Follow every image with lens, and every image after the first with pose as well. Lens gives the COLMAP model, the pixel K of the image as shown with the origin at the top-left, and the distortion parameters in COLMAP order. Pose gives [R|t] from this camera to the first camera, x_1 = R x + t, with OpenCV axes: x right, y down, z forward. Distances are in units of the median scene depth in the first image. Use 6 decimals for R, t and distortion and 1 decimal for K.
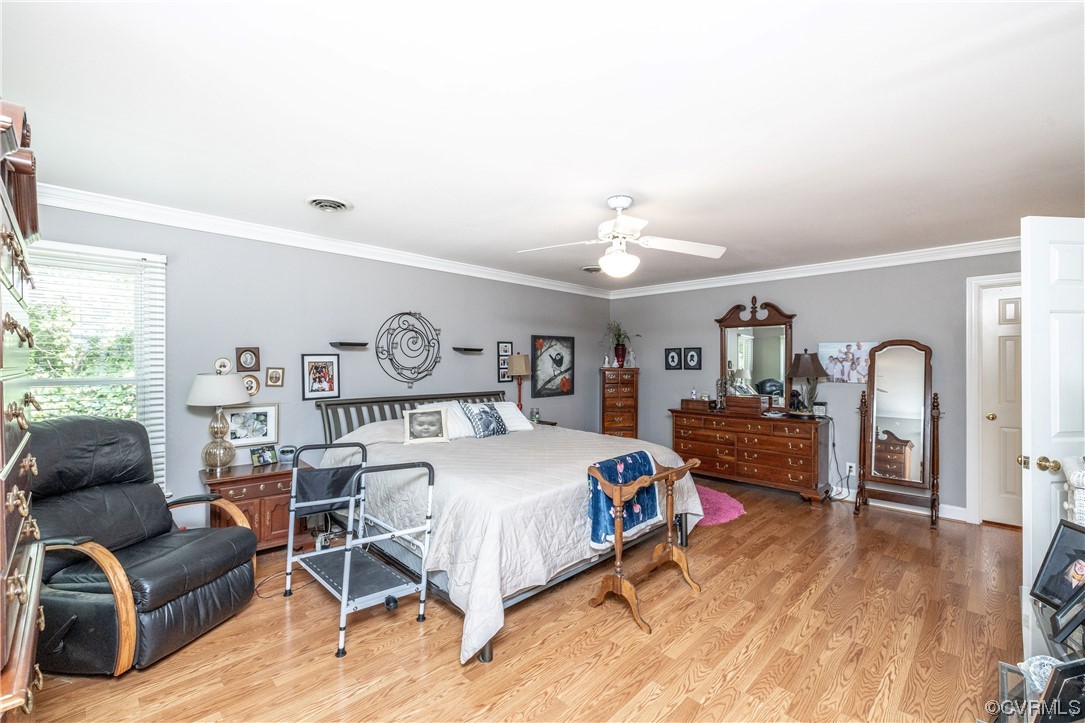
lens RADIAL K [[464.3, 0, 541.9], [0, 464.3, 365.6], [0, 0, 1]] dist [-0.002650, 0.000771]
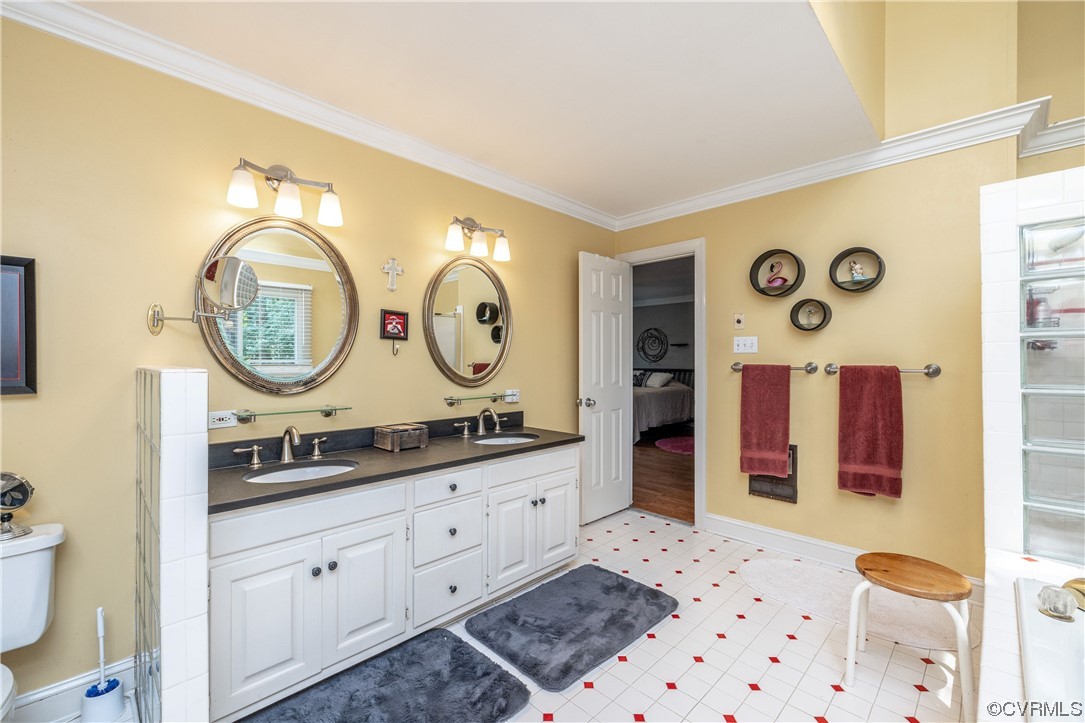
lens RADIAL K [[464.3, 0, 545.5], [0, 464.3, 360.8], [0, 0, 1]] dist [-0.002650, 0.000771]
pose [[-0.010297, -0.005137, -0.999934, 1.786410], [0.008312, 0.999952, -0.005222, 0.036710], [0.999912, -0.008366, -0.010254, 0.547092]]
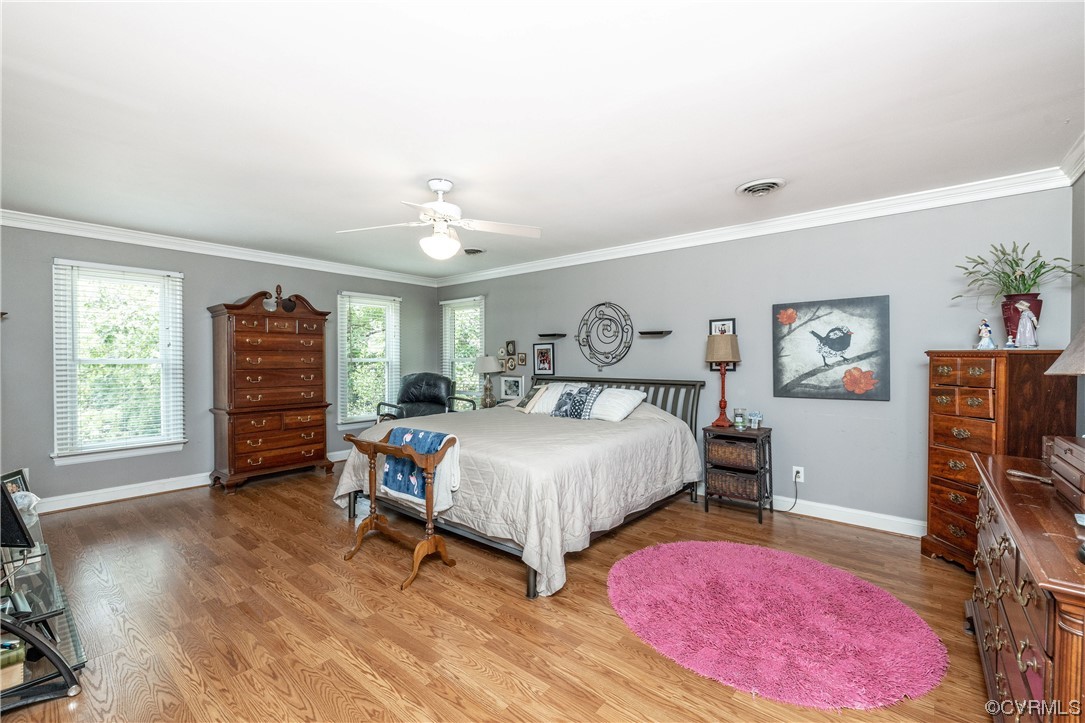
lens RADIAL K [[464.3, 0, 538.2], [0, 464.3, 361.5], [0, 0, 1]] dist [-0.002650, 0.000771]
pose [[0.072057, 0.006137, -0.997382, 0.809476], [-0.002141, 0.999980, 0.005998, 0.018826], [0.997398, 0.001704, 0.072069, 0.764323]]
